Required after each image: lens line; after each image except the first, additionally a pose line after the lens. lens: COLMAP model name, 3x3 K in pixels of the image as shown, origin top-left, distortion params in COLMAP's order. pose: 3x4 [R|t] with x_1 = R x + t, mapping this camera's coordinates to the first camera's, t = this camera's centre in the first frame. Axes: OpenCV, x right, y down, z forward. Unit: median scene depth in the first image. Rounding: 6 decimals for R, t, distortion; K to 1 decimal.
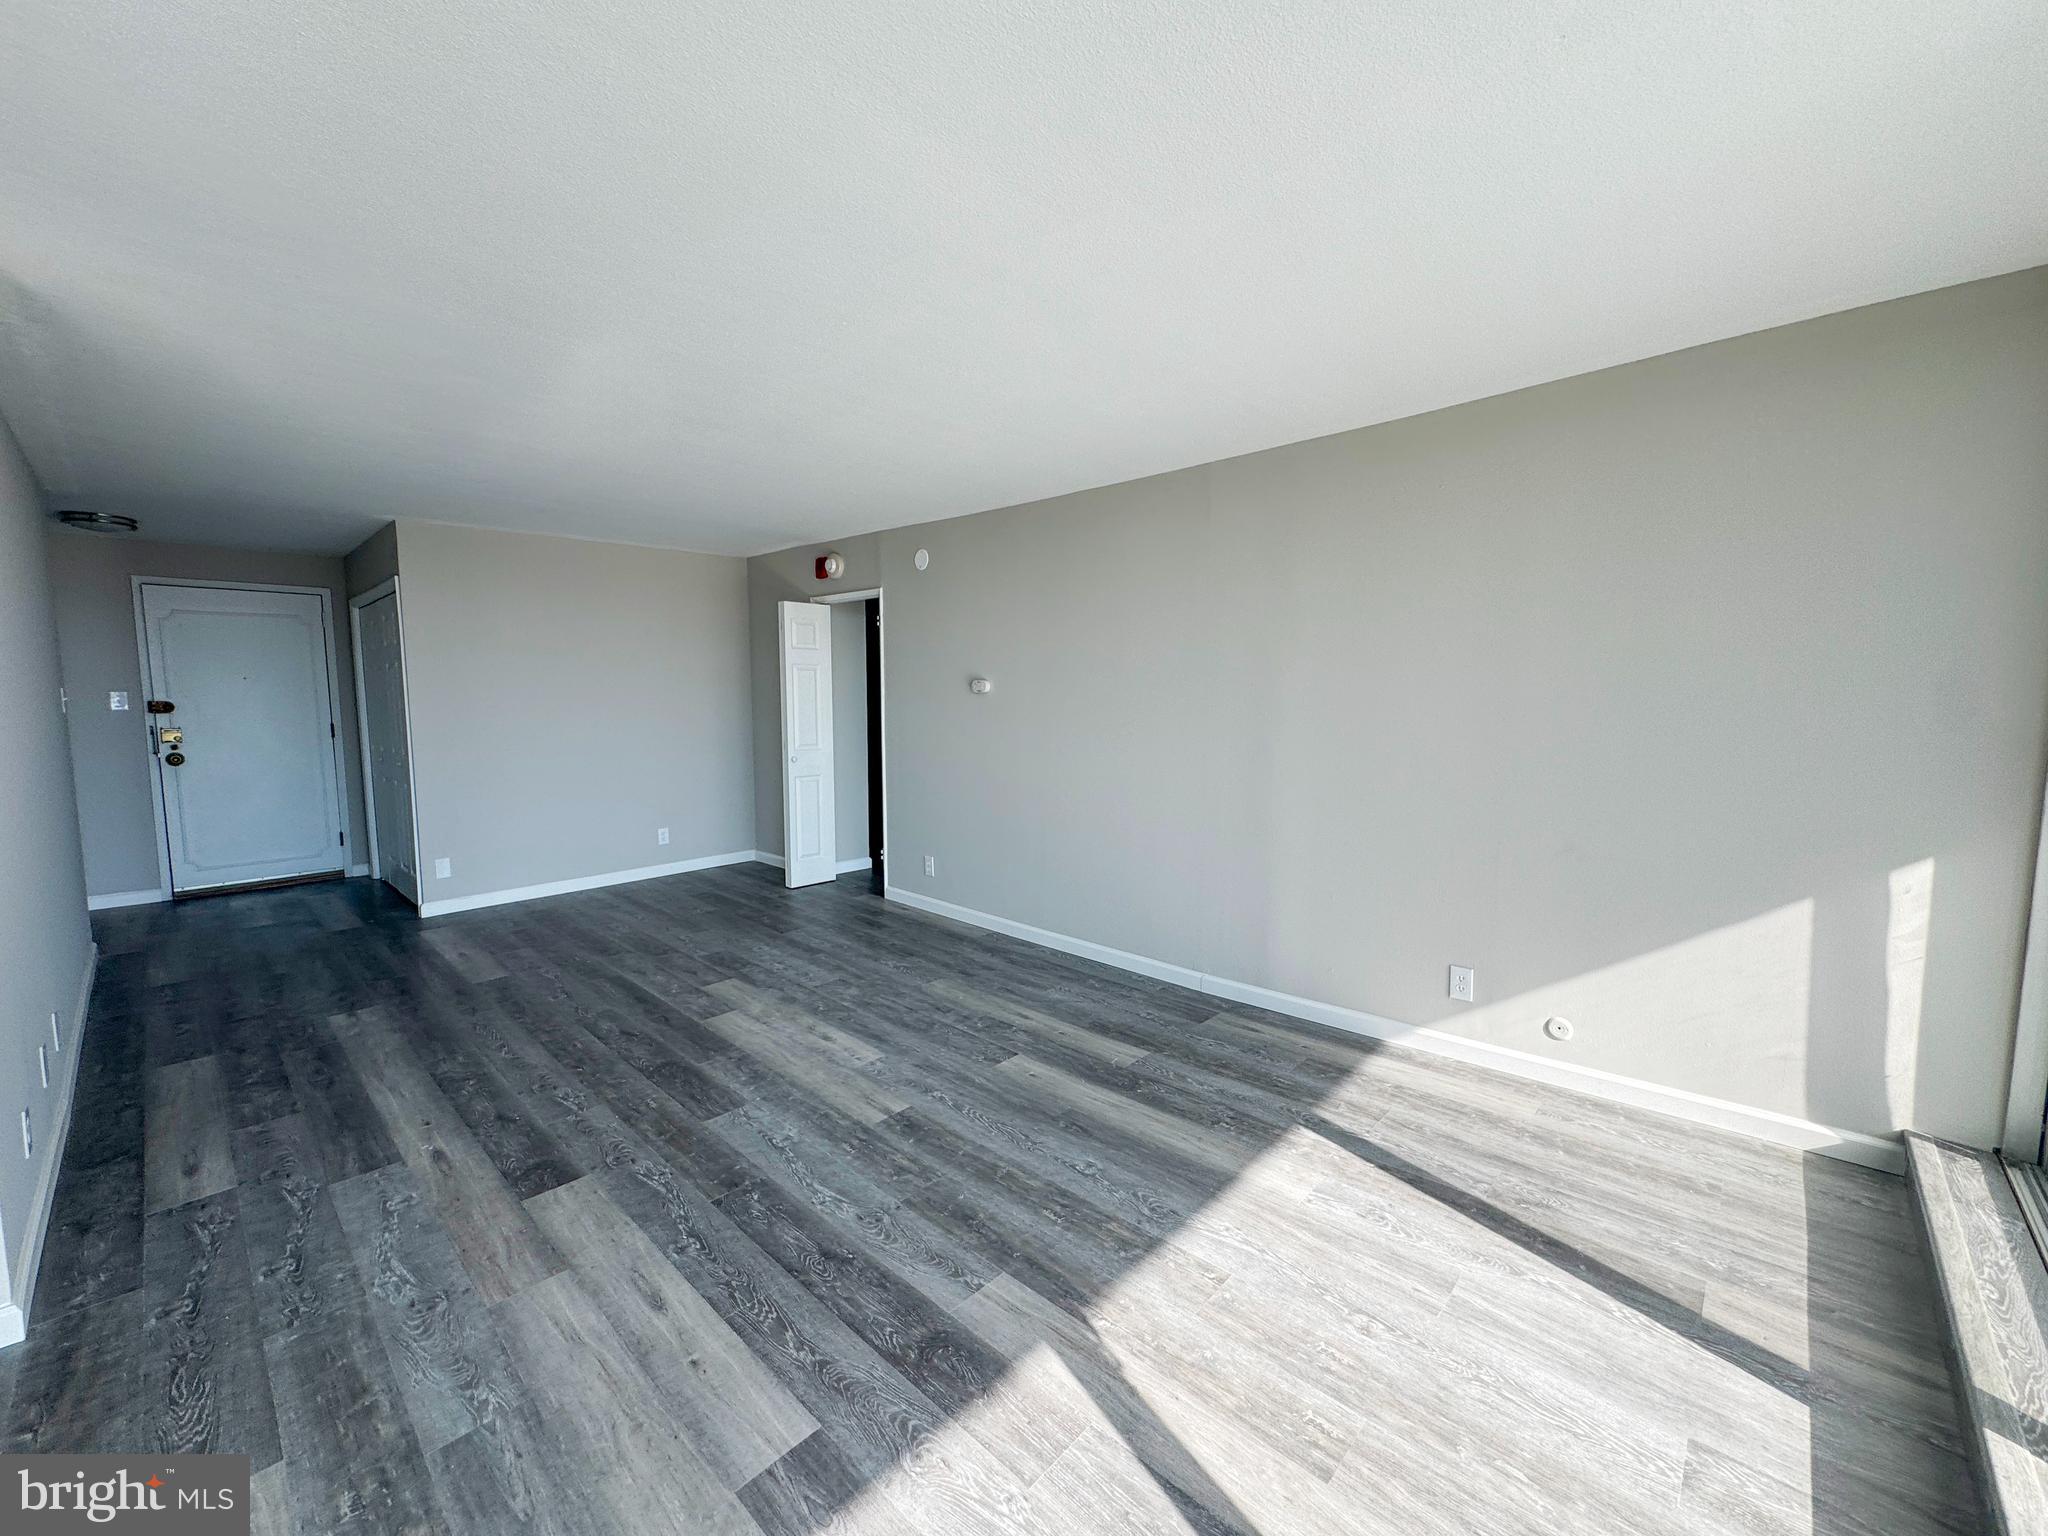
lens RADIAL K [[819.0, 0, 1024.0], [0, 819.0, 768.0], [0, 0, 1]] dist [-0.004565, -0.000274]
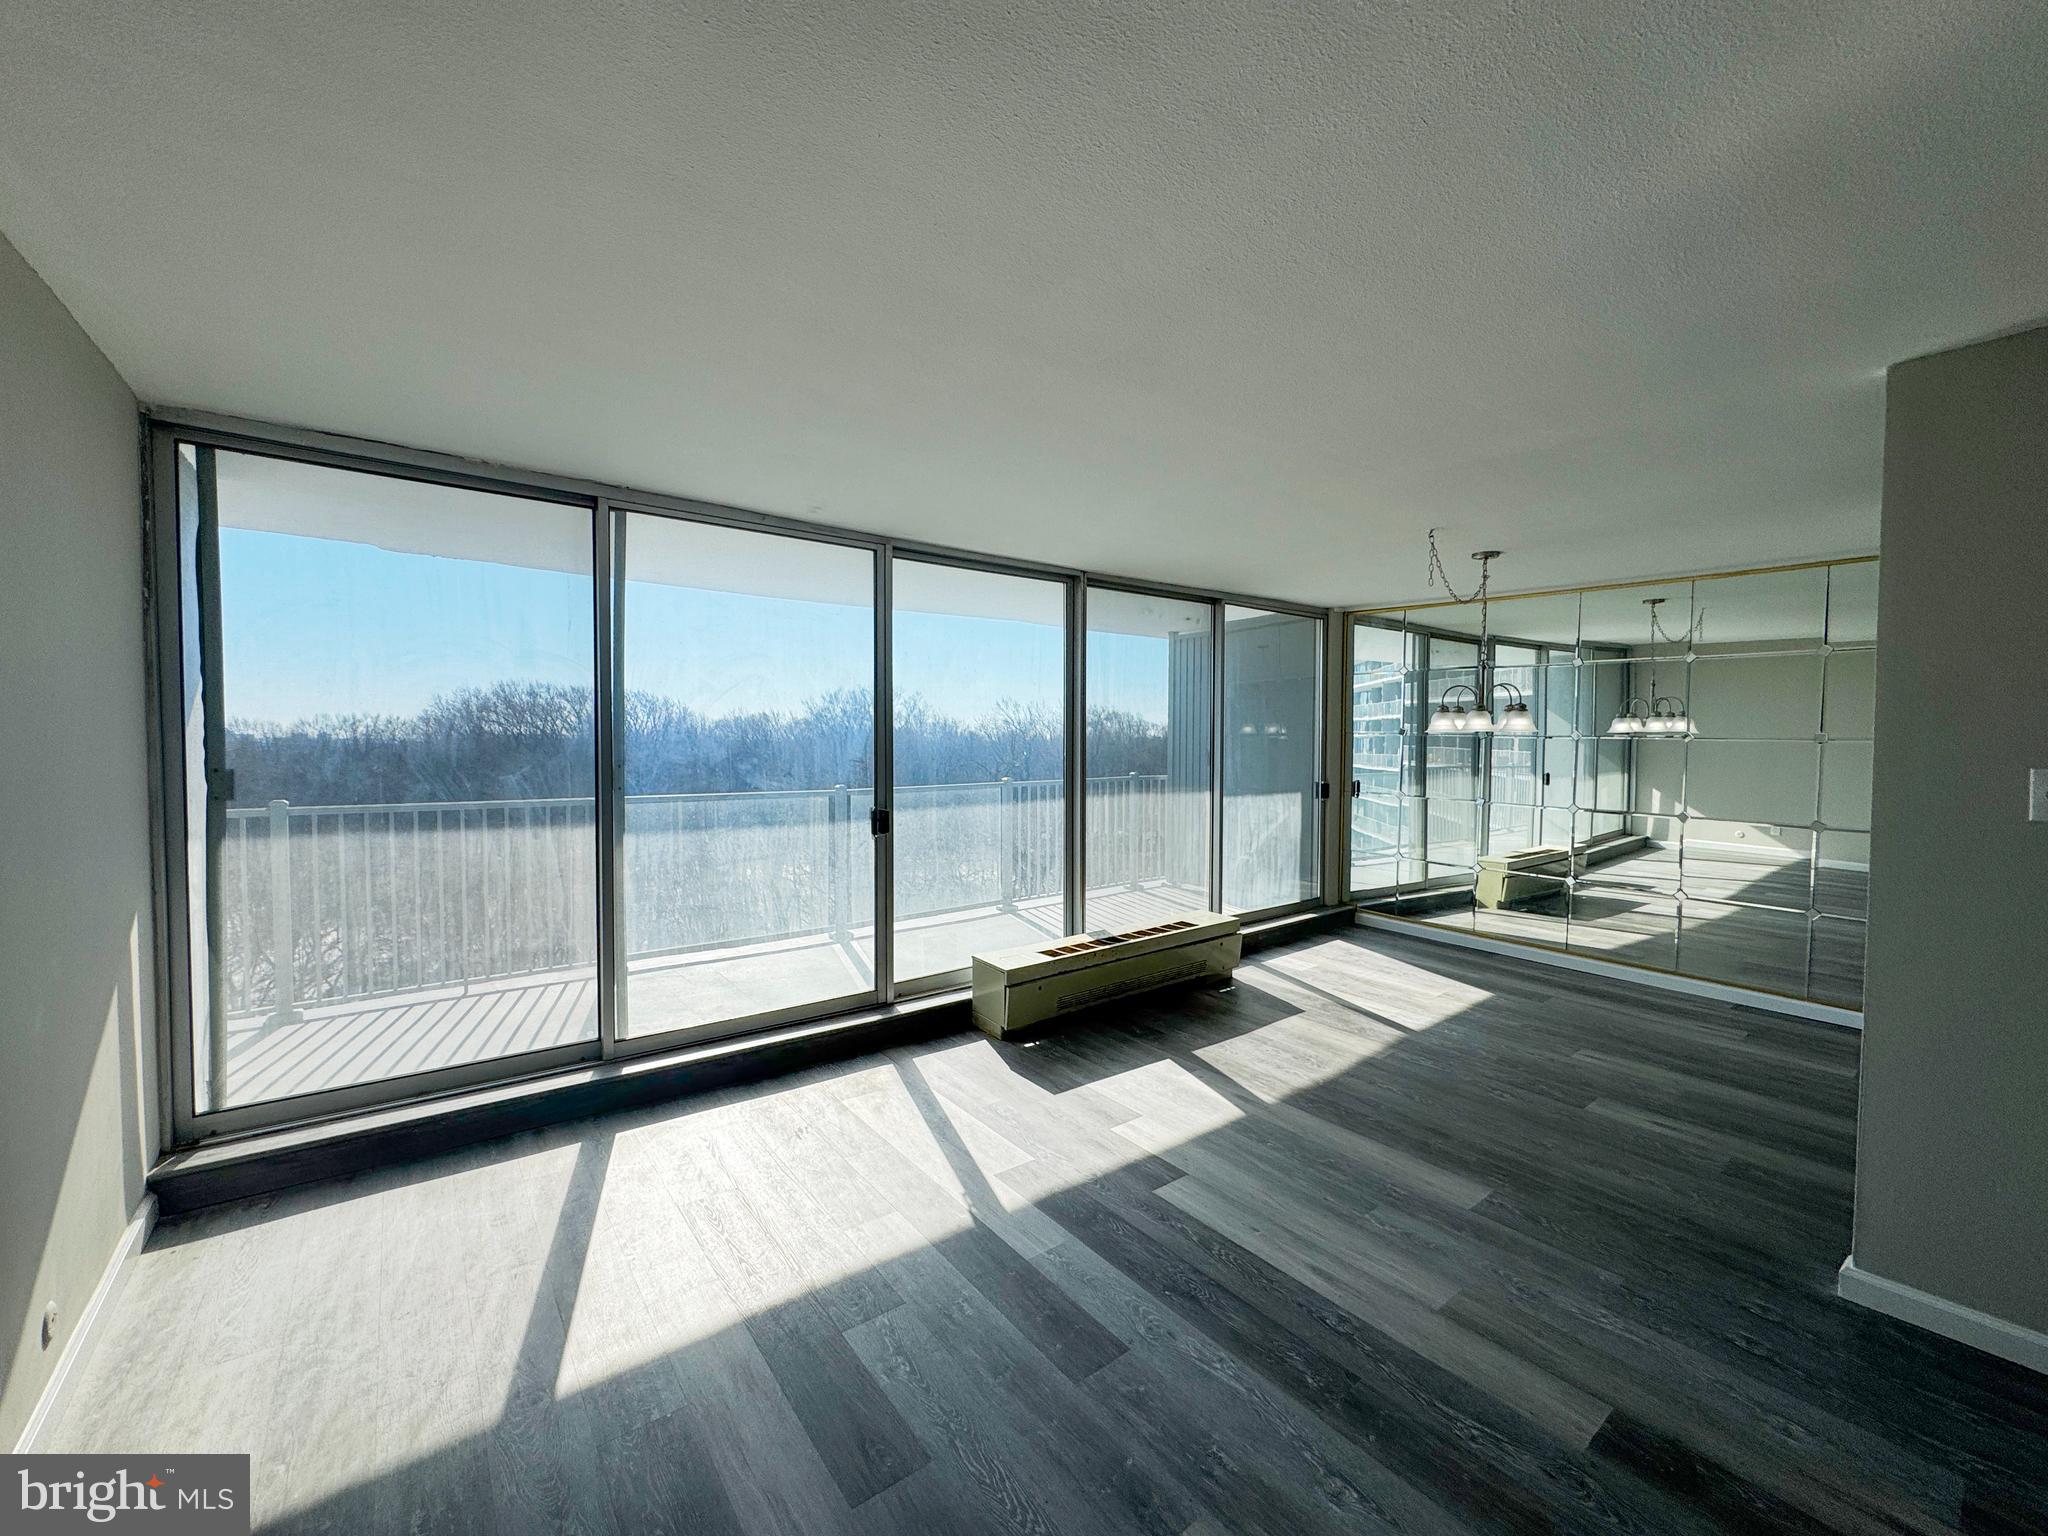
lens RADIAL K [[819.0, 0, 1024.0], [0, 819.0, 768.0], [0, 0, 1]] dist [-0.004565, -0.000274]
pose [[-0.986836, -0.008351, 0.161511, -0.205345], [0.011594, 0.992444, 0.122148, -0.216697], [-0.161311, 0.122413, -0.979282, 2.093548]]
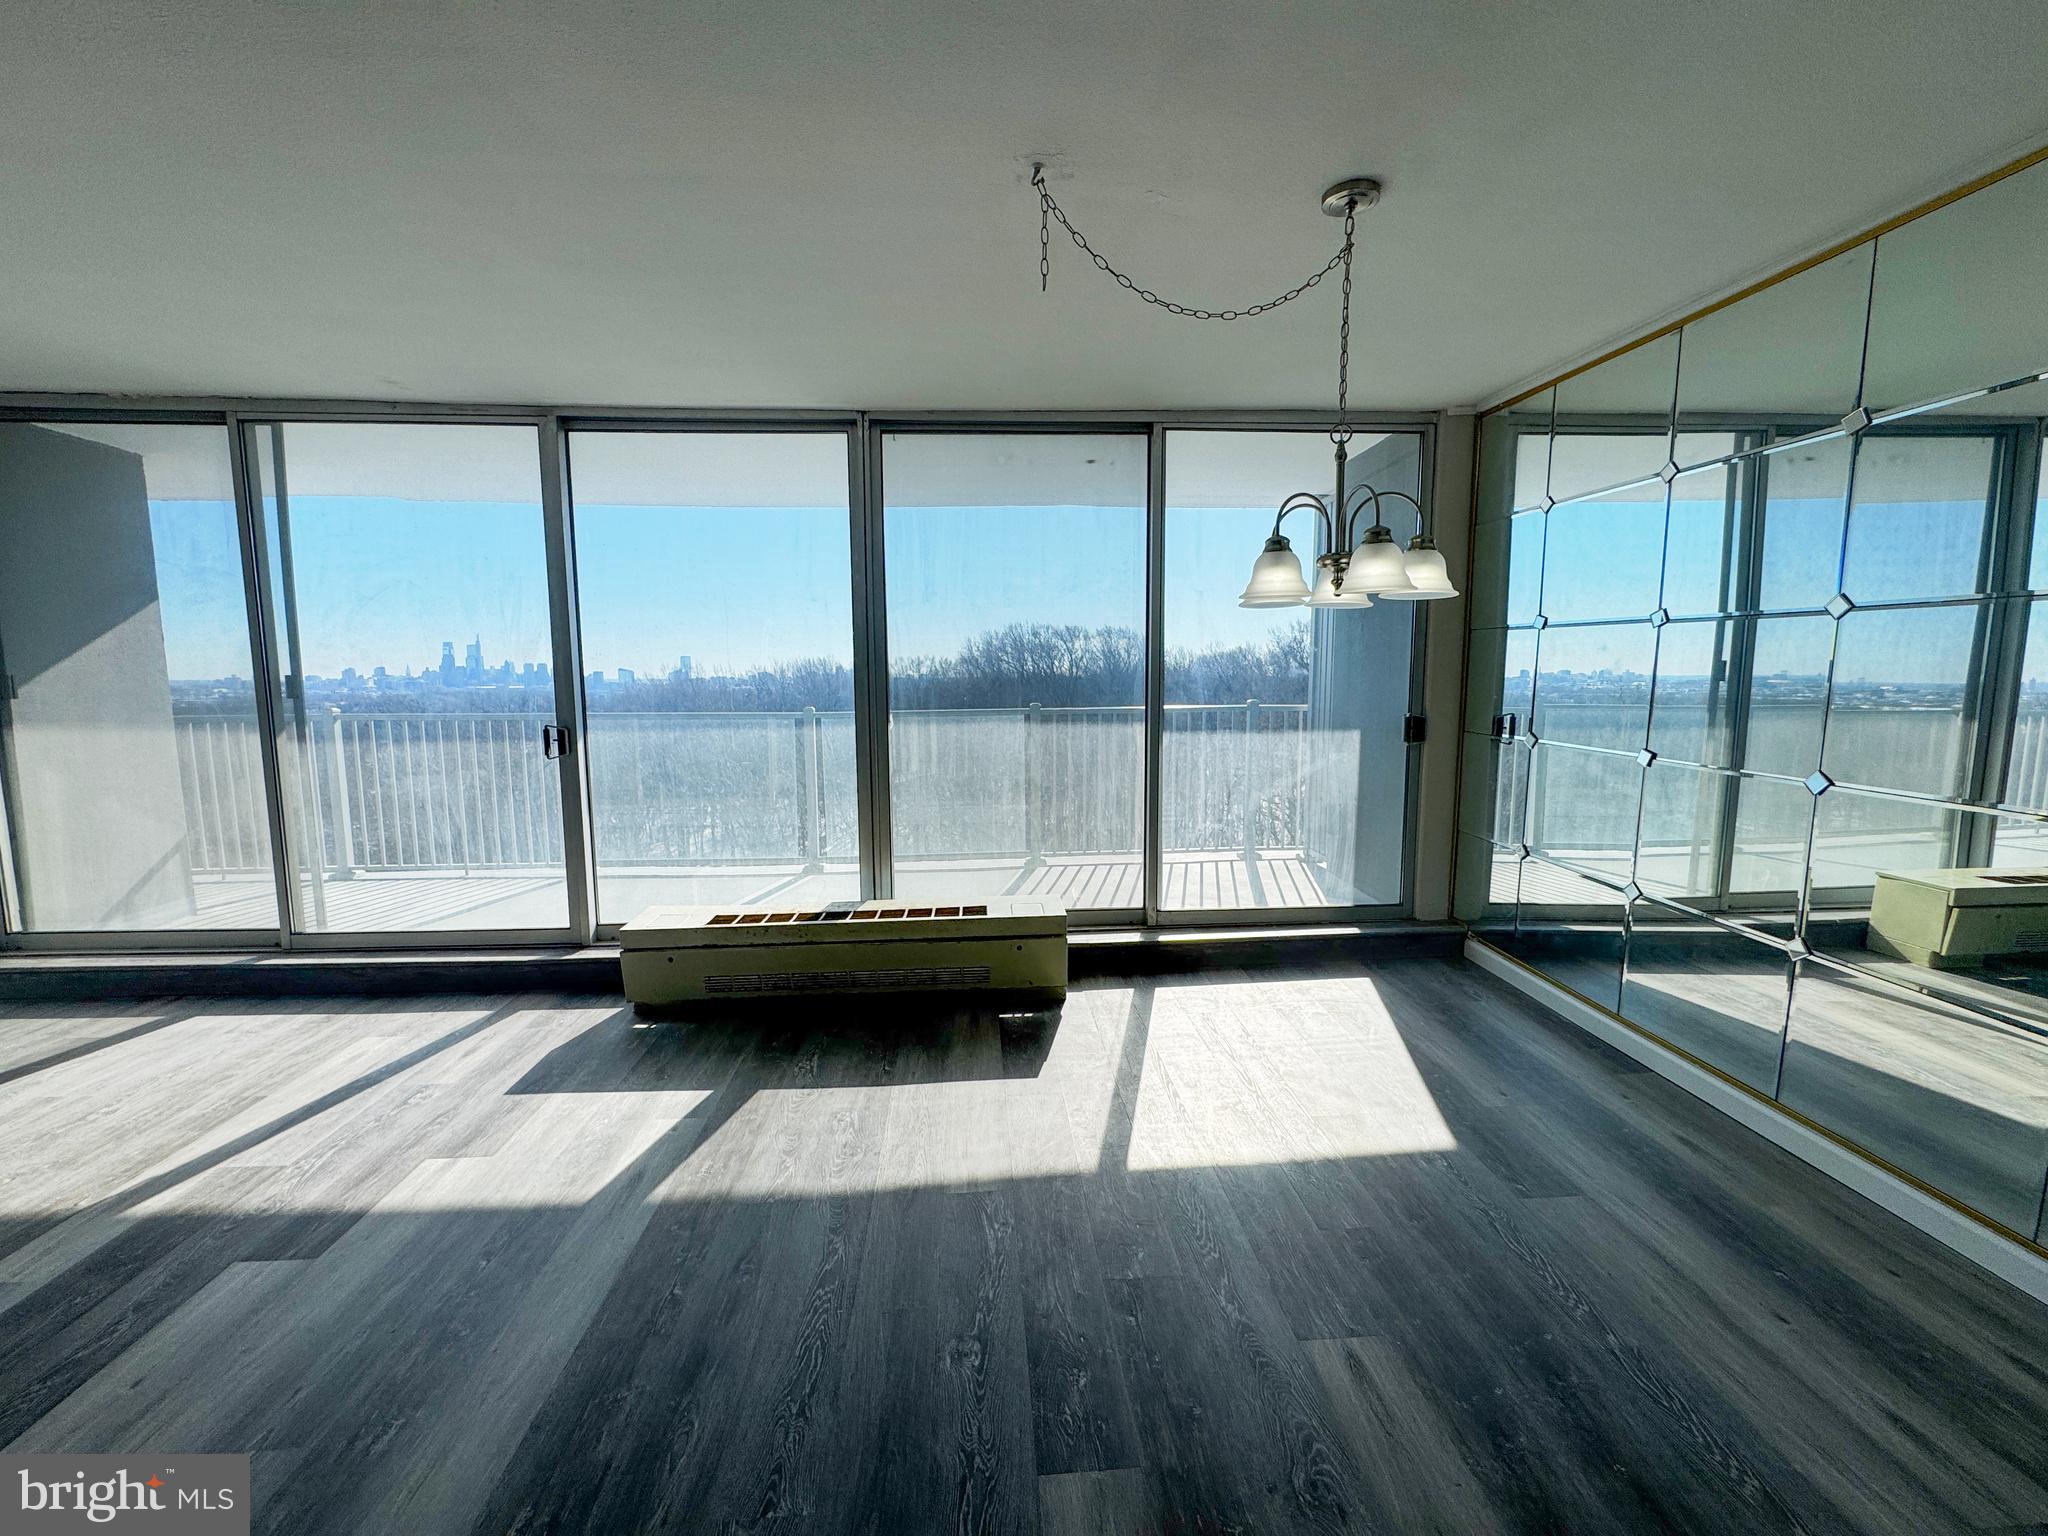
lens RADIAL K [[819.0, 0, 1024.0], [0, 819.0, 768.0], [0, 0, 1]] dist [-0.004565, -0.000274]
pose [[-0.731159, -0.073348, 0.678252, -1.498622], [0.066404, 0.981831, 0.177761, -0.031978], [-0.678967, 0.175010, -0.713004, 0.759264]]
